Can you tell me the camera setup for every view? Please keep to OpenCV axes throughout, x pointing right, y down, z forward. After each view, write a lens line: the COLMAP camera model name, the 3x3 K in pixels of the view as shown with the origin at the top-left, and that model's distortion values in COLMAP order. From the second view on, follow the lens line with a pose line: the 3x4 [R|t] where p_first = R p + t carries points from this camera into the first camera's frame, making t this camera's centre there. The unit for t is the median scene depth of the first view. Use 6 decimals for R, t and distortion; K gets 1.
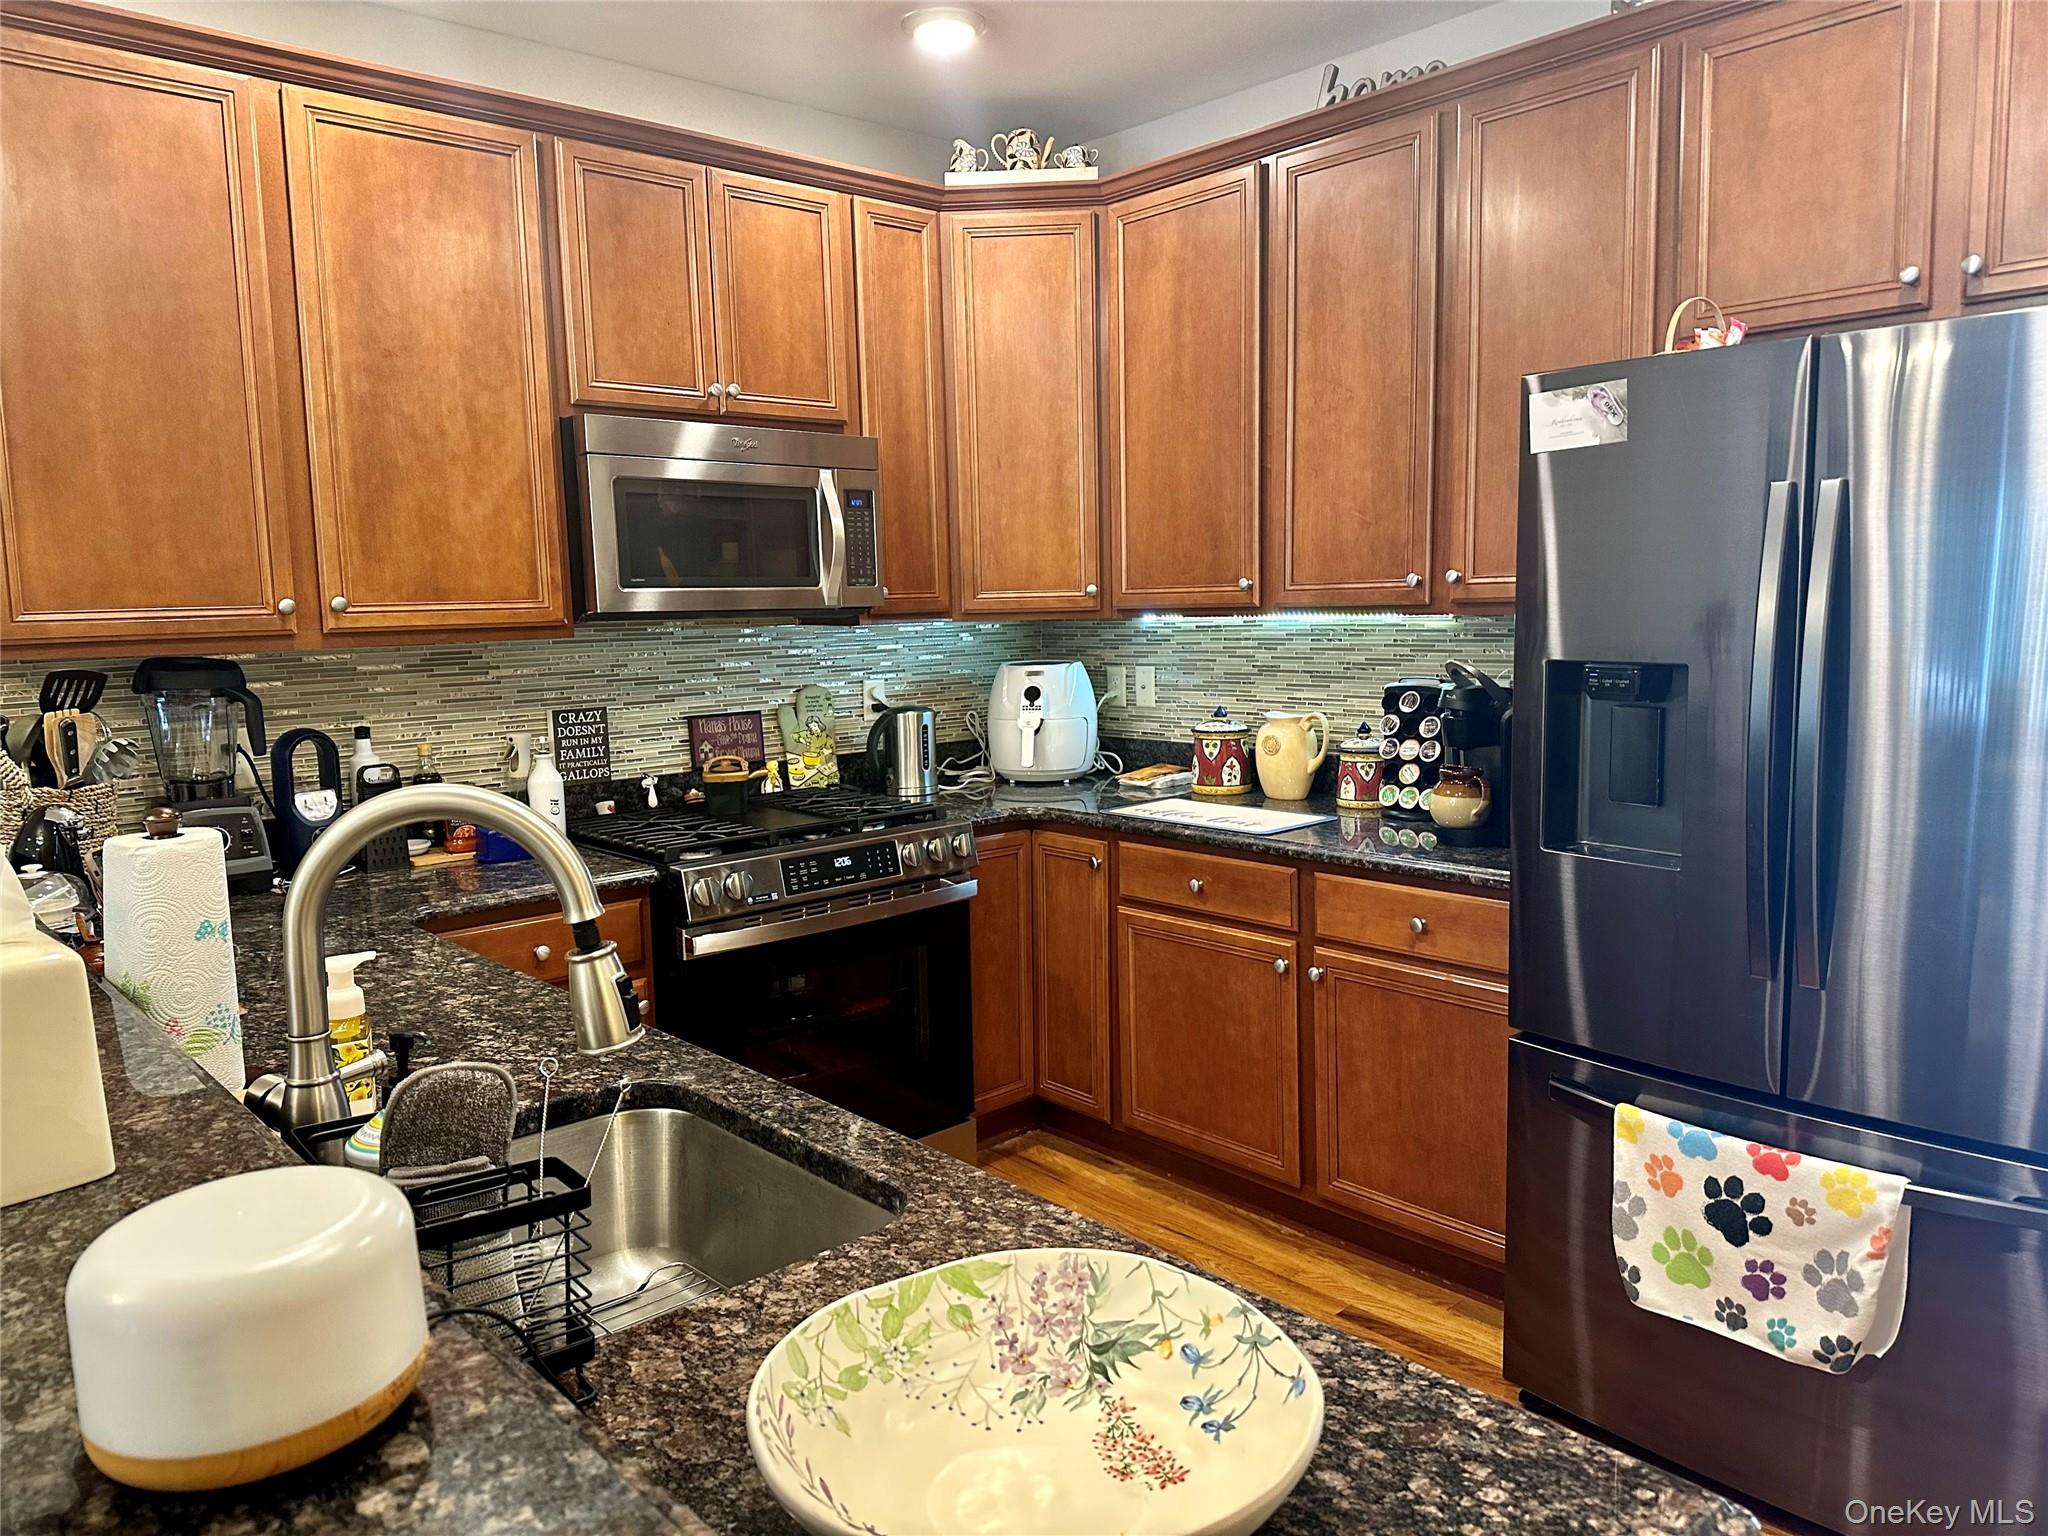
lens RADIAL K [[1427.6, 0, 1025.6], [0, 1427.6, 757.0], [0, 0, 1]] dist [0.087846, -0.115537]
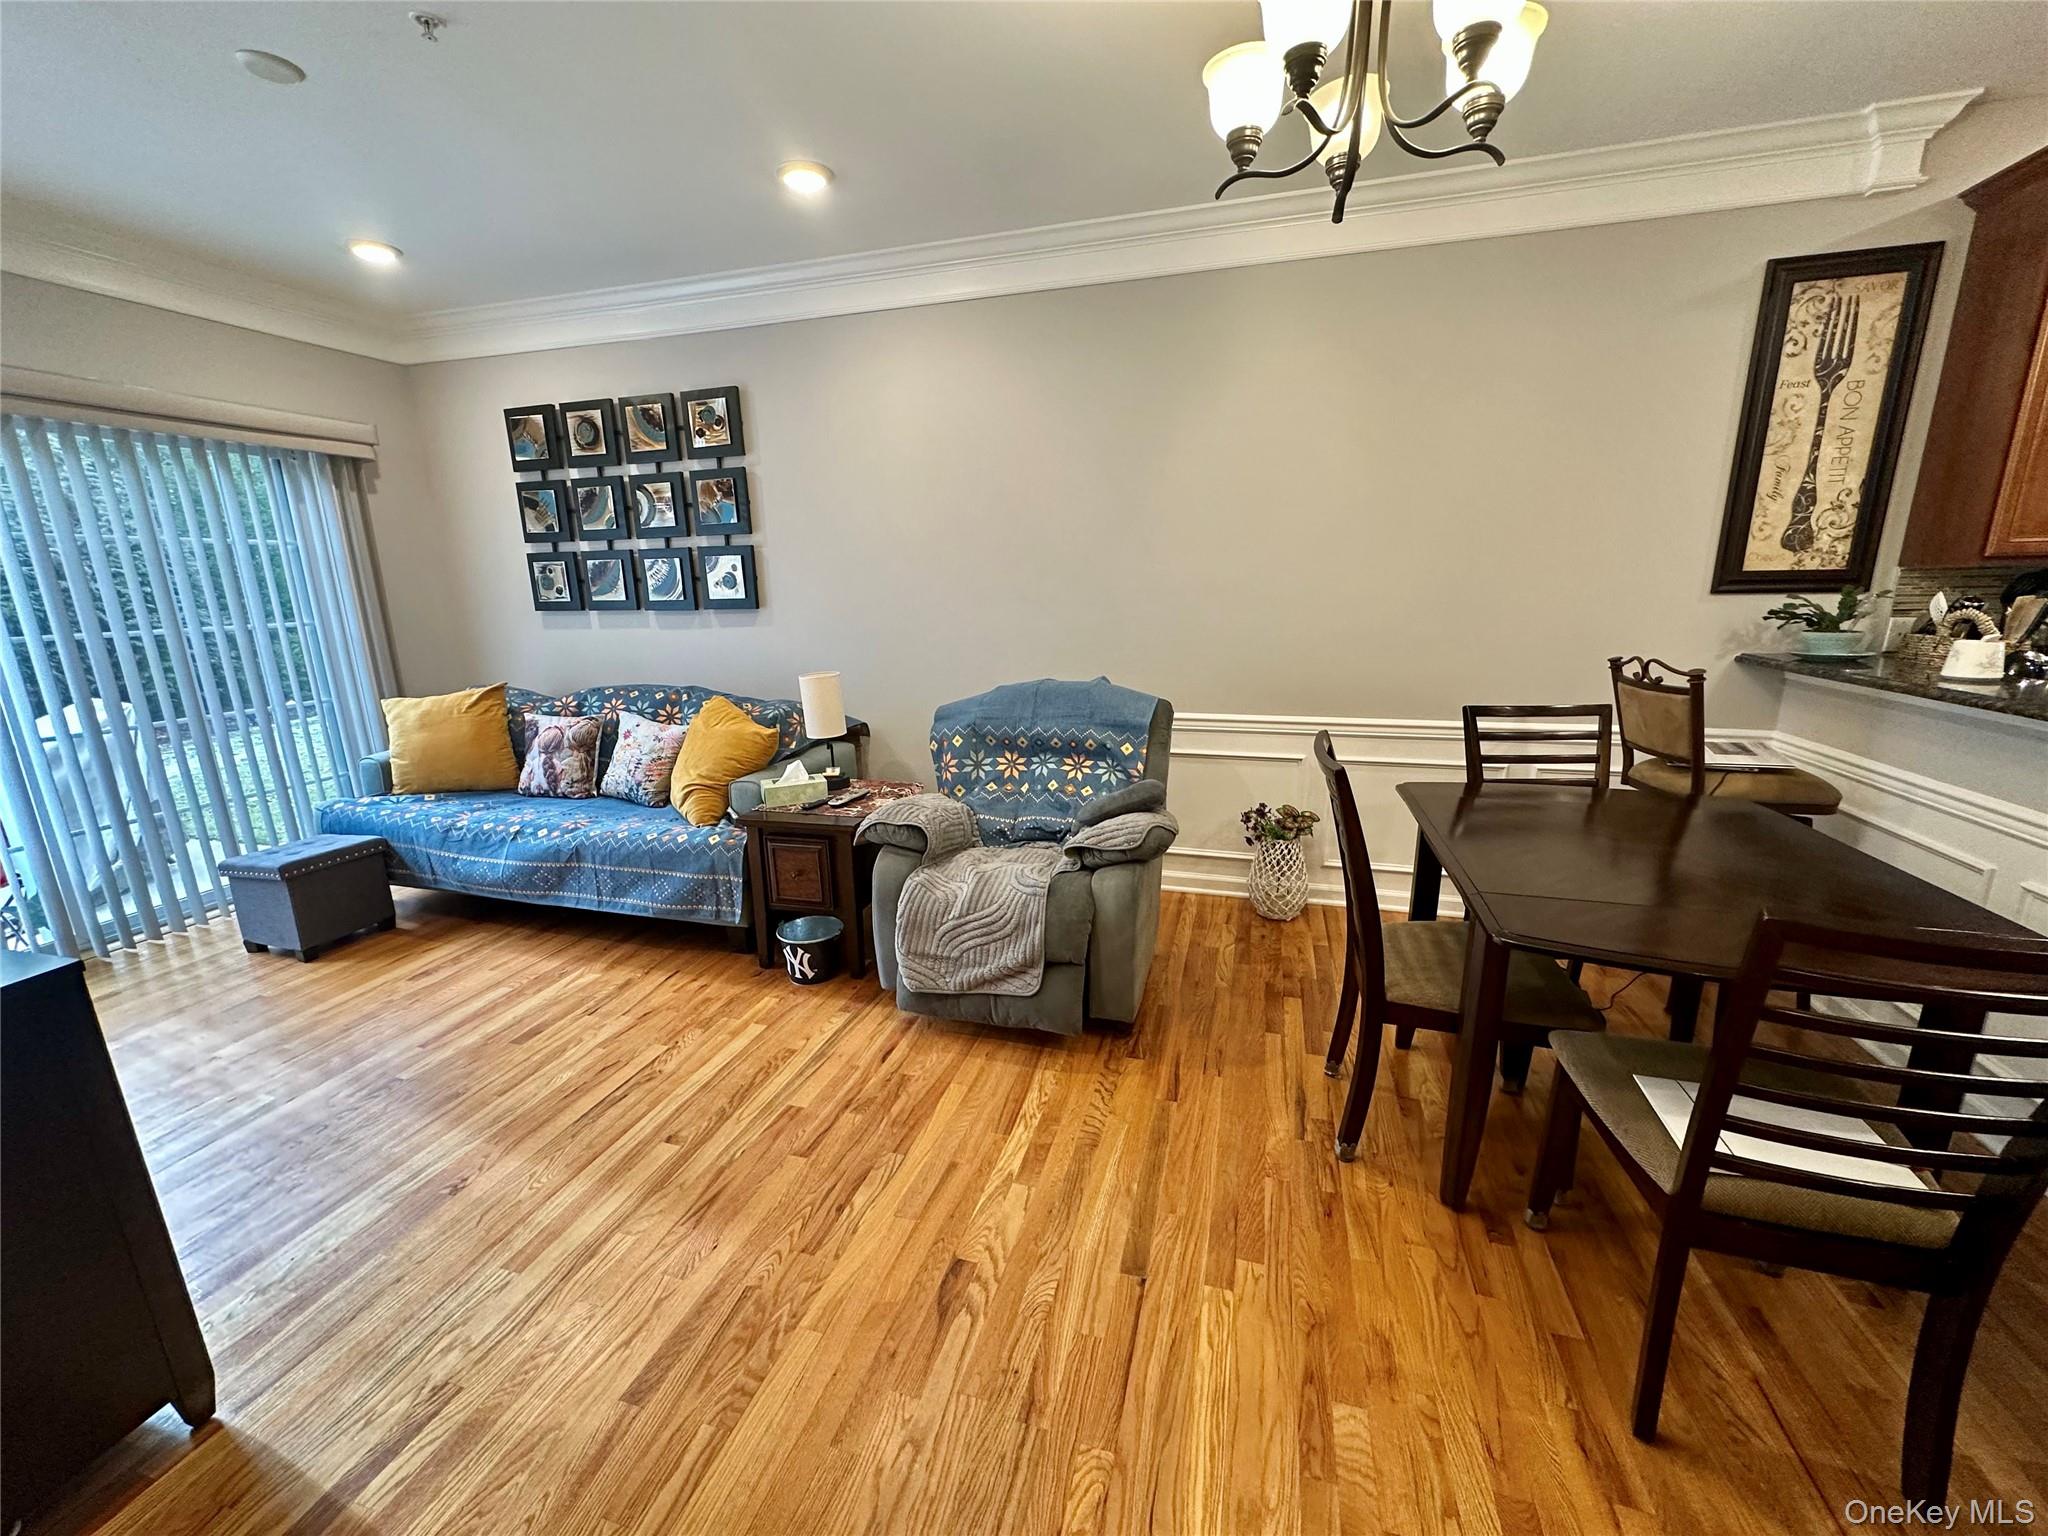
lens RADIAL K [[813.2, 0, 1026.0], [0, 813.2, 767.9], [0, 0, 1]] dist [0.000171, -0.000219]
pose [[0.521293, 0.208722, -0.827459, -0.404405], [-0.093412, 0.977758, 0.187785, 0.087476], [0.848250, -0.020596, 0.529195, -0.457133]]
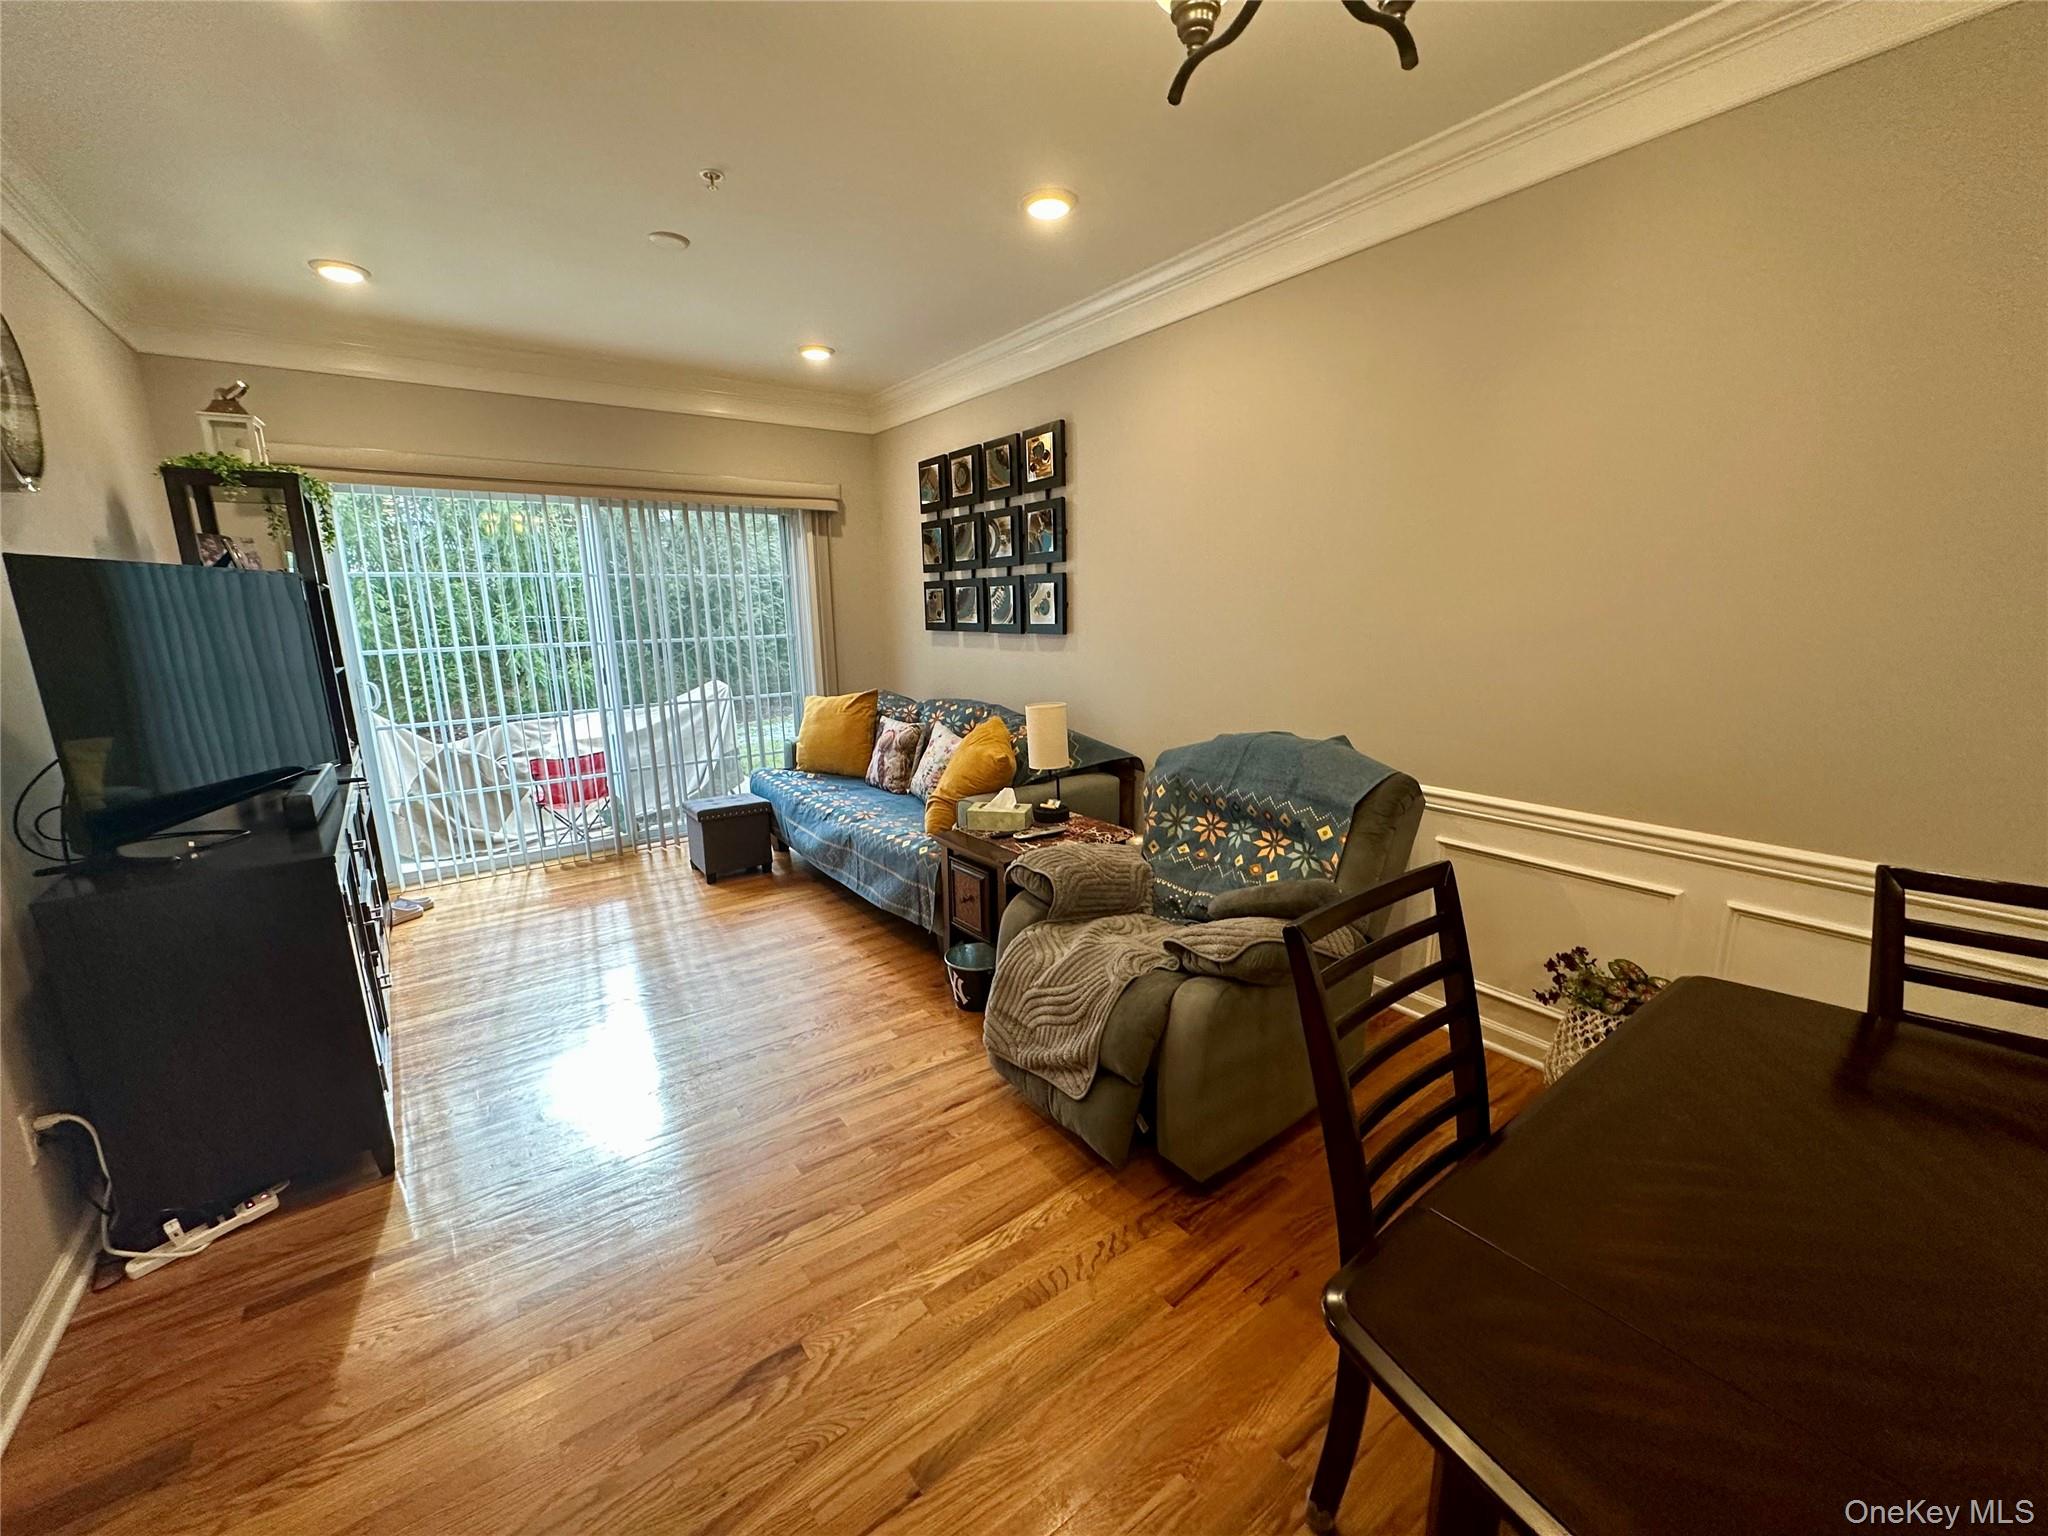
lens RADIAL K [[817.2, 0, 1024.0], [0, 817.2, 768.0], [0, 0, 1]] dist [0.000548, -0.000214]
pose [[-0.101042, 0.221892, -0.969822, -0.407851], [-0.096928, 0.967978, 0.231568, 0.025626], [0.990149, 0.117401, -0.076299, -0.023000]]
